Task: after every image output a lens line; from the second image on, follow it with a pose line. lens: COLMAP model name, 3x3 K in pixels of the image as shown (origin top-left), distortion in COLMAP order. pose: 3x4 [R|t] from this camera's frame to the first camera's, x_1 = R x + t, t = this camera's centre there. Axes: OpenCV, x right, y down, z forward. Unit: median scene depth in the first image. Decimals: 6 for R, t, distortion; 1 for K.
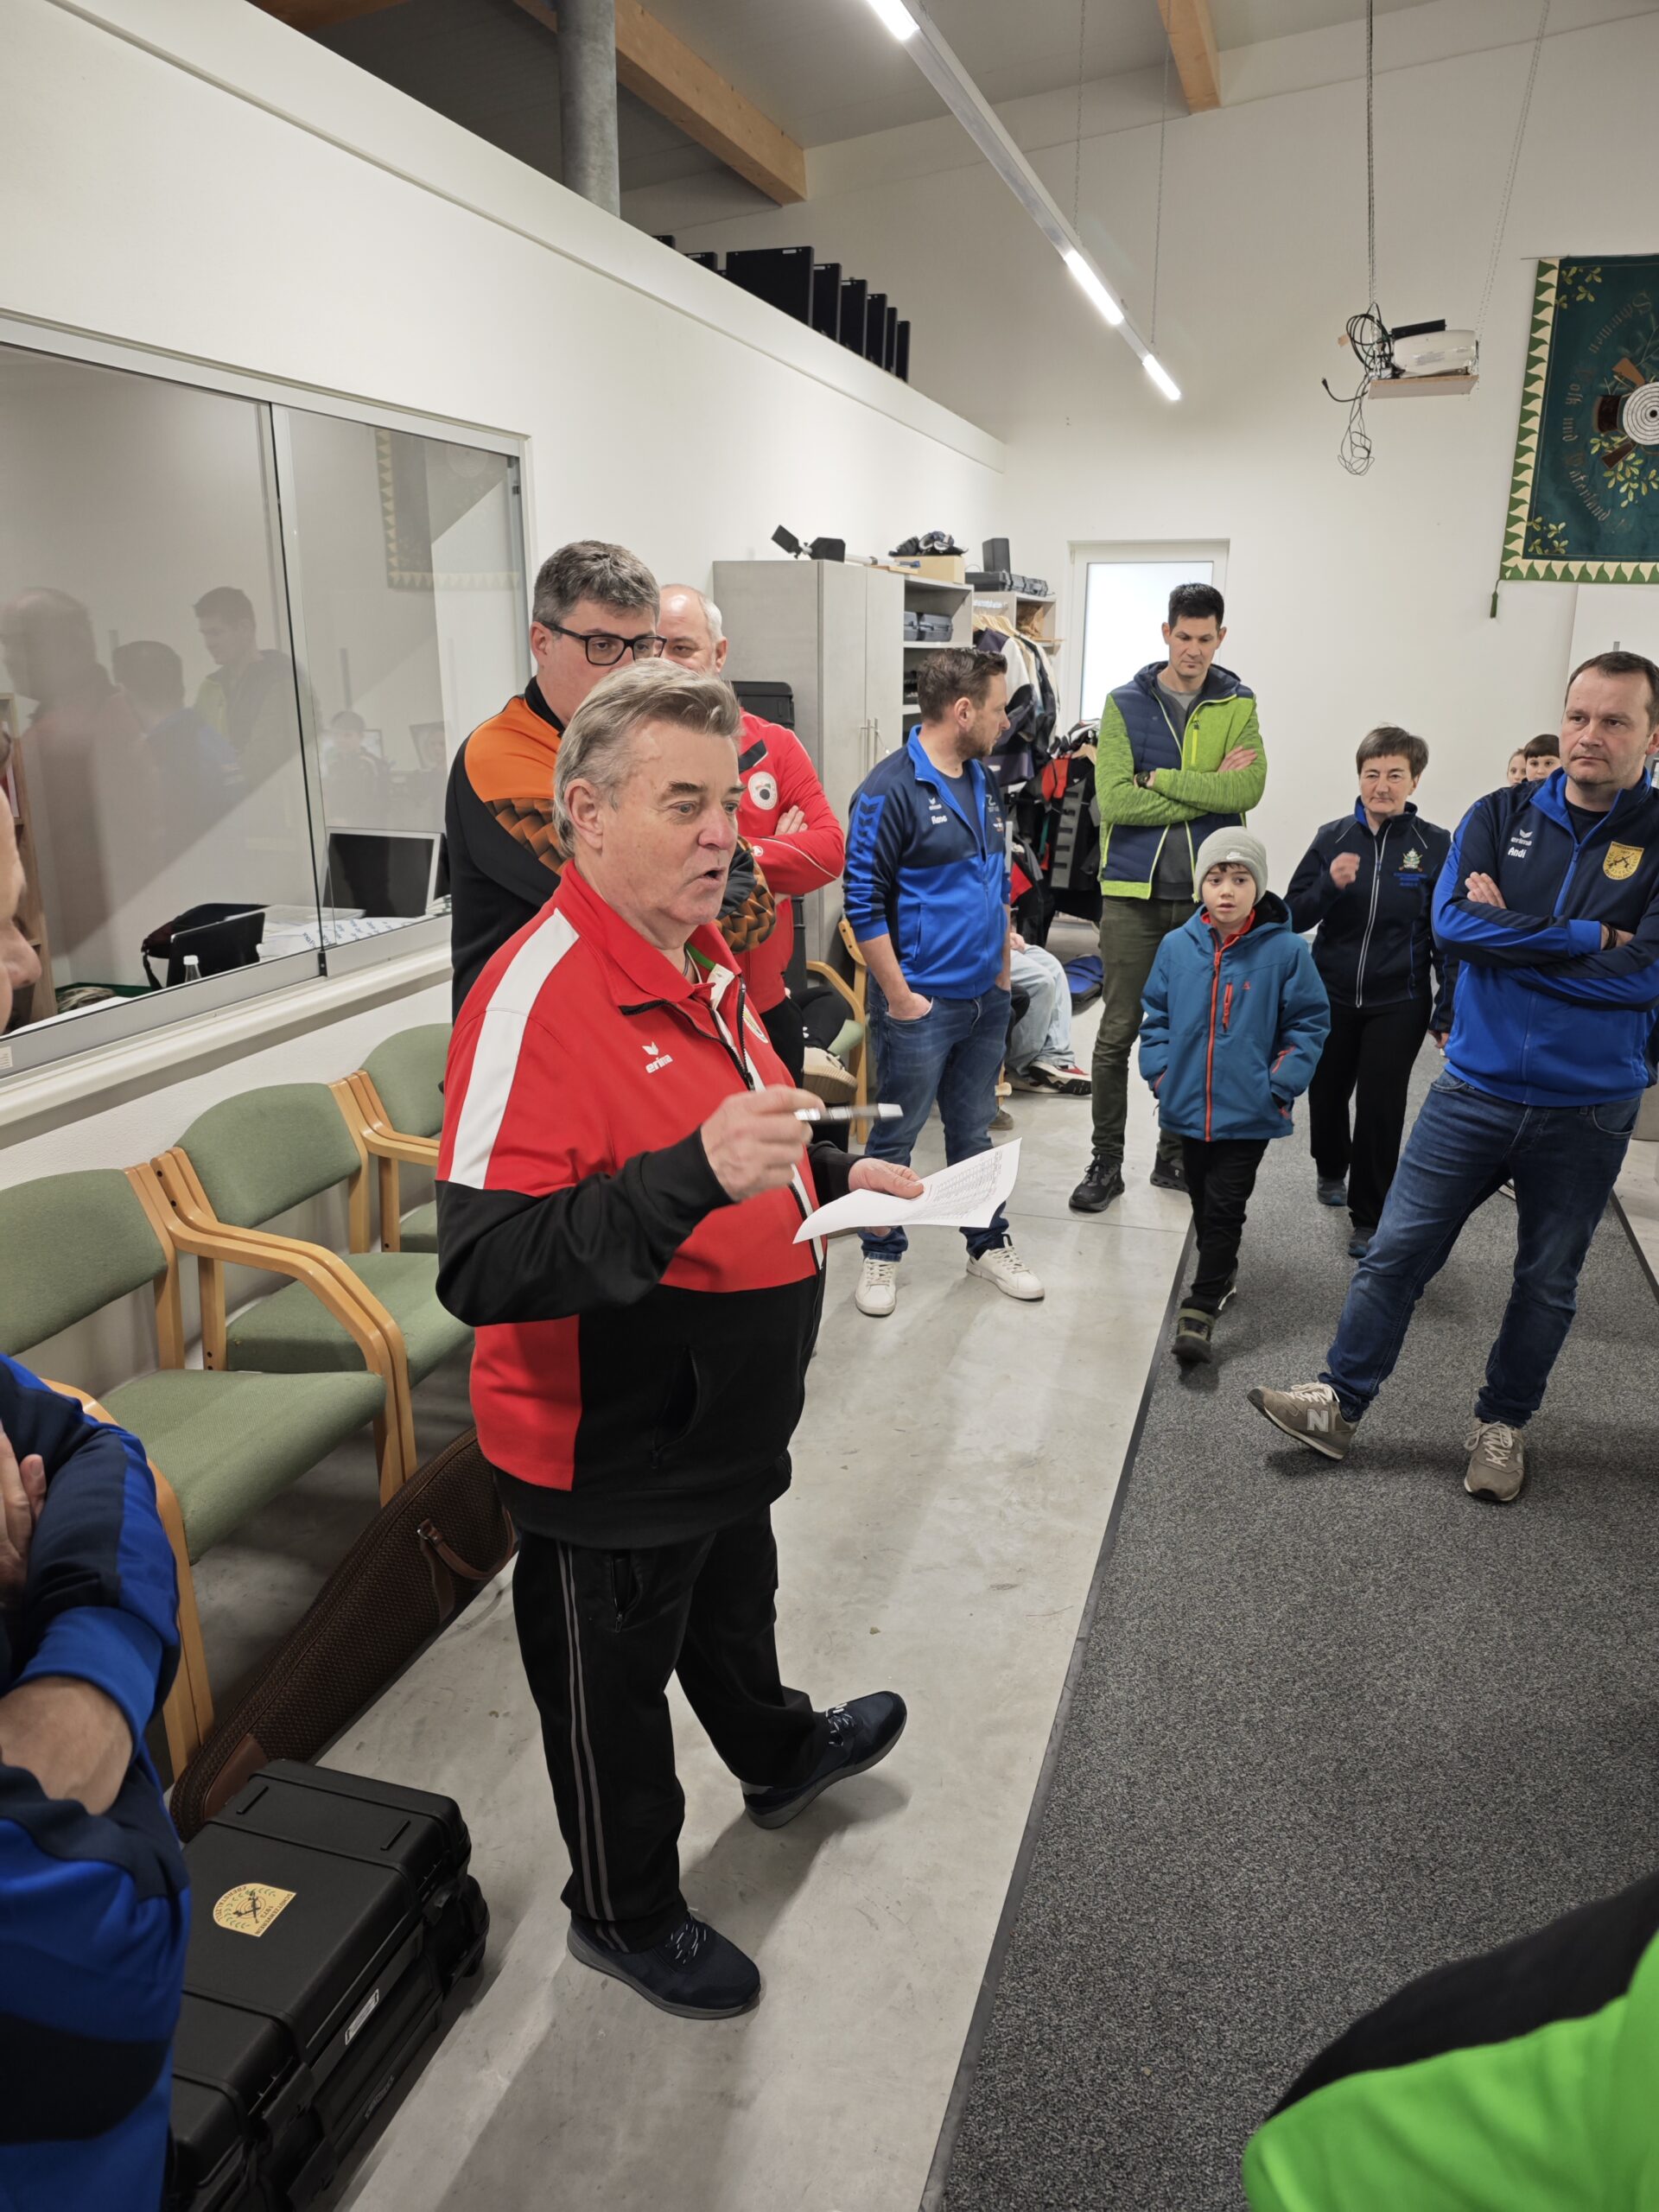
lens RADIAL K [[1473.8, 0, 899.2], [0, 1473.8, 1098.4], [0, 0, 1]] dist [-0.021679, 0.000698]
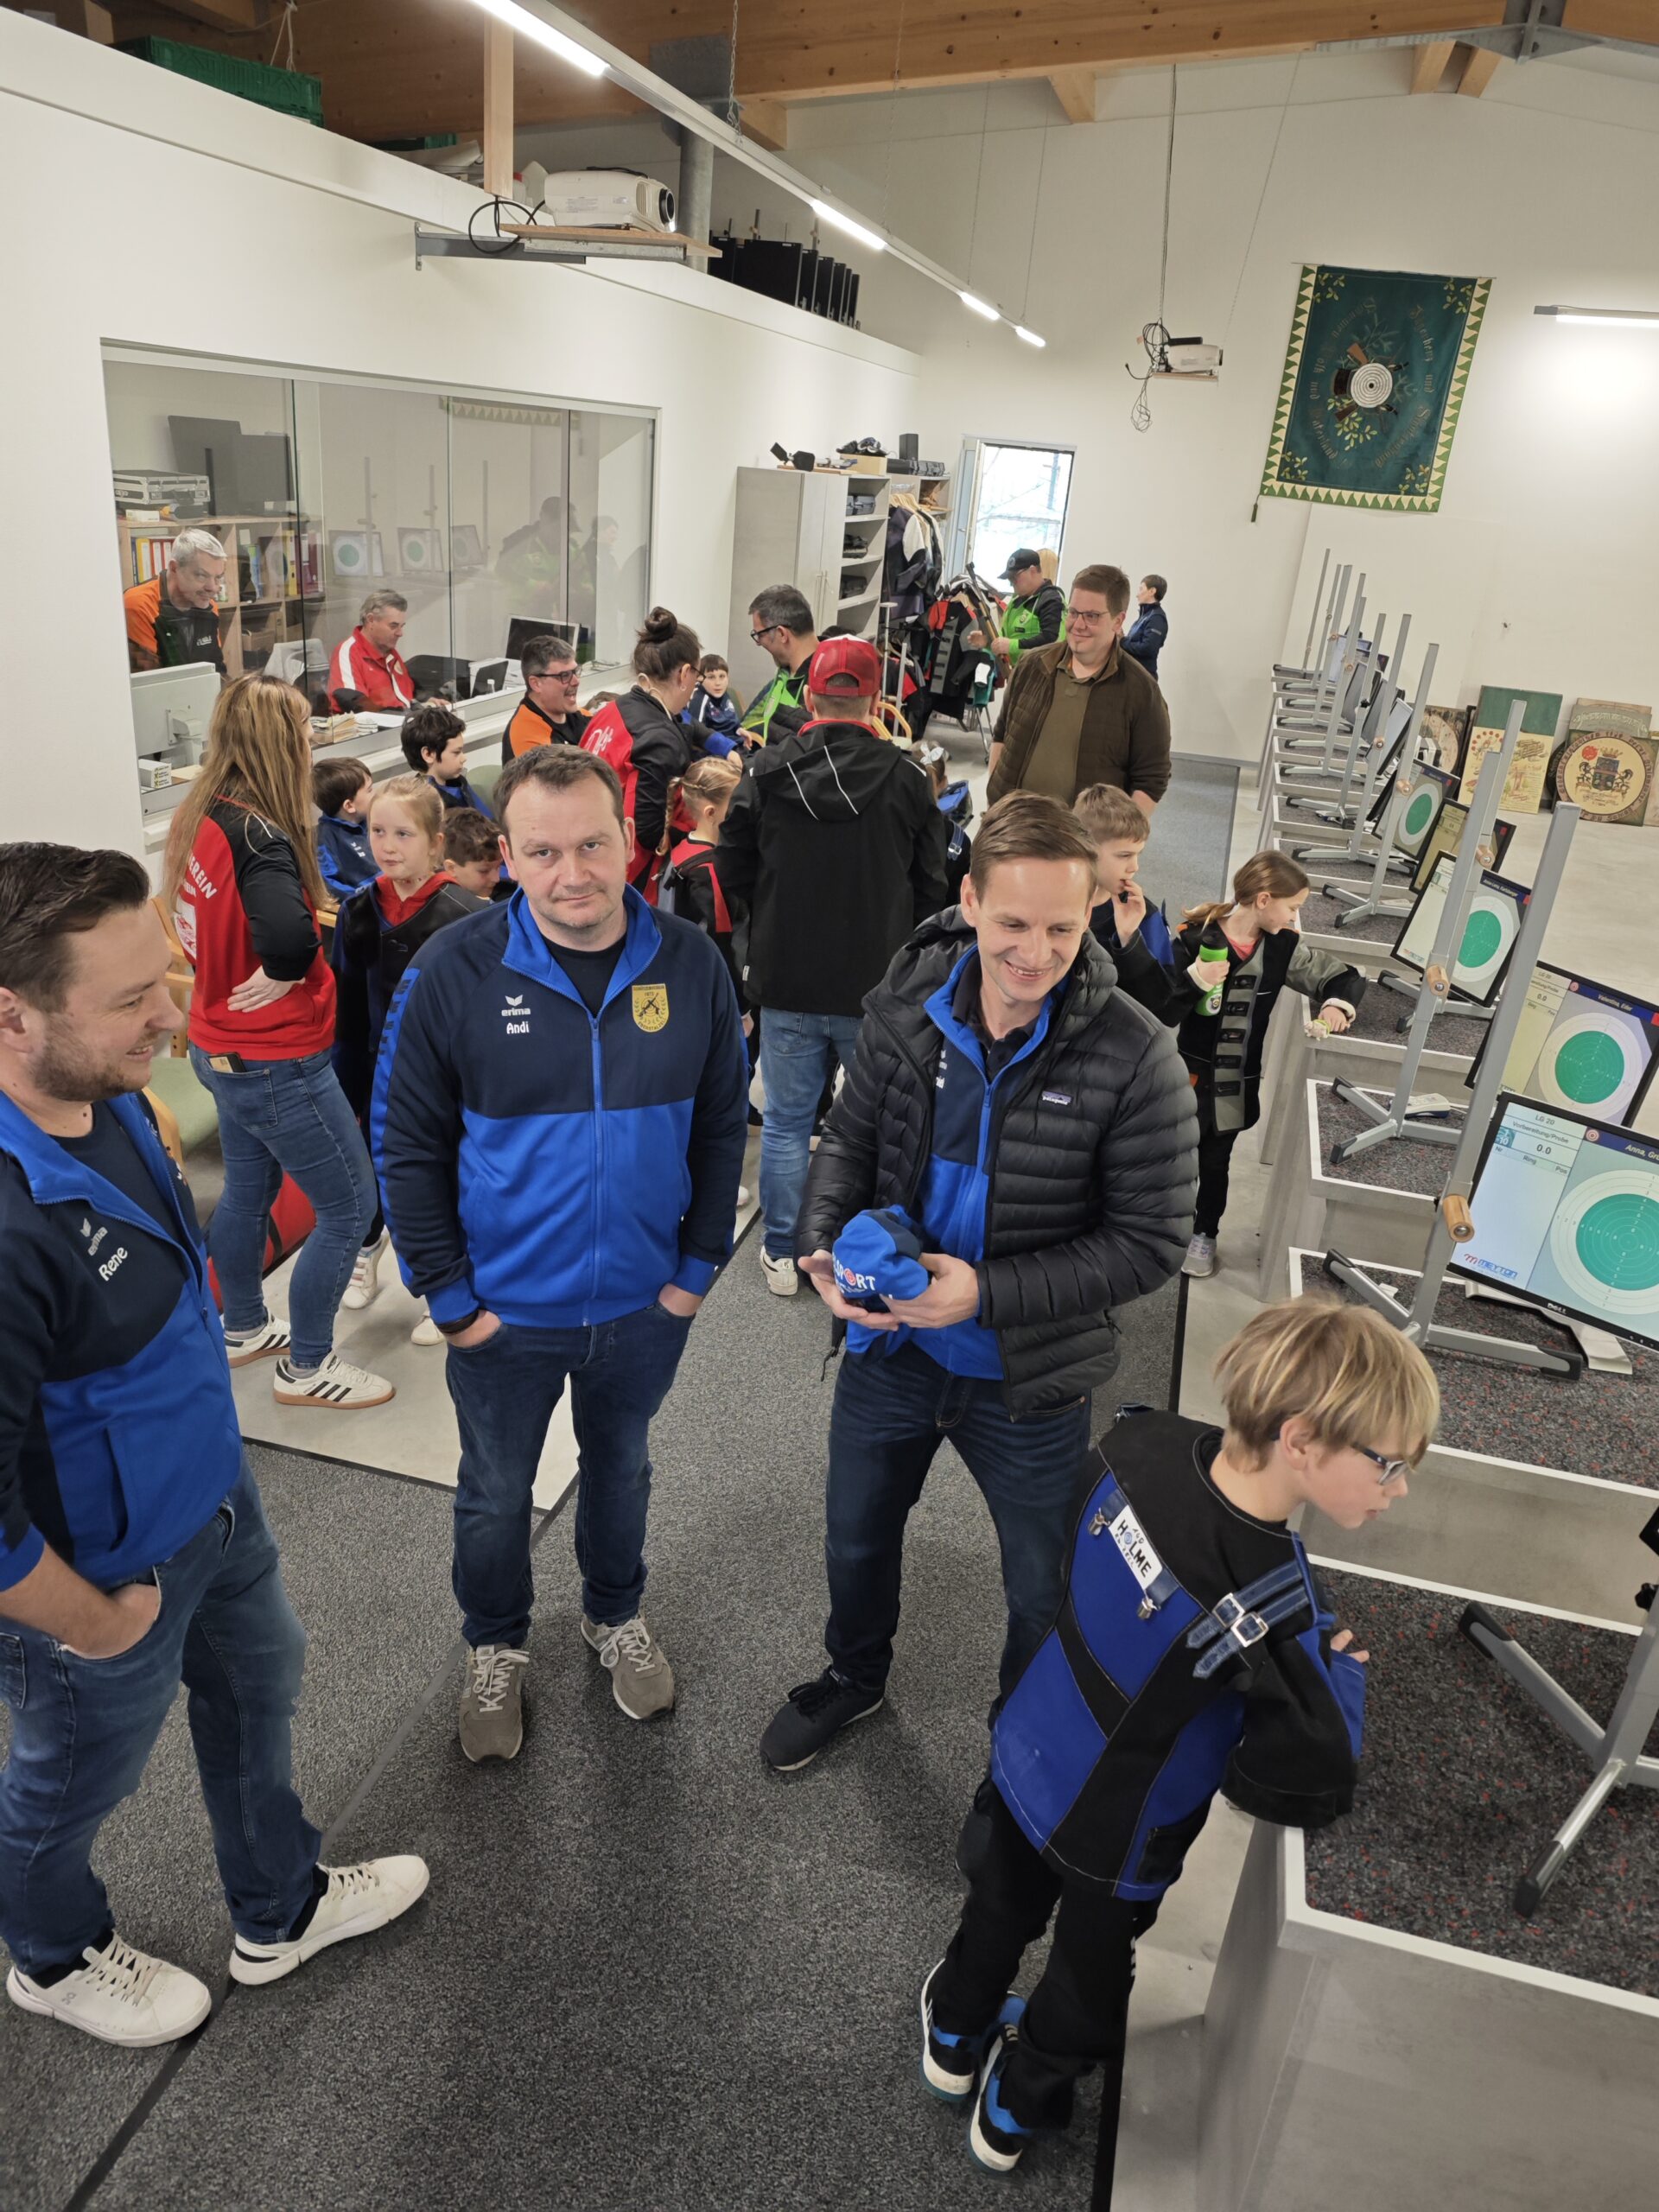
lens RADIAL K [[1454.1, 0, 857.2], [0, 1454.1, 1132.7], [0, 0, 1]] dist [-0.013550, -0.027570]
pose [[0.996456, 0.055823, 0.062916, -0.034371], [-0.064144, 0.988198, 0.139106, 0.091161], [-0.054408, -0.142649, 0.988277, -0.471618]]
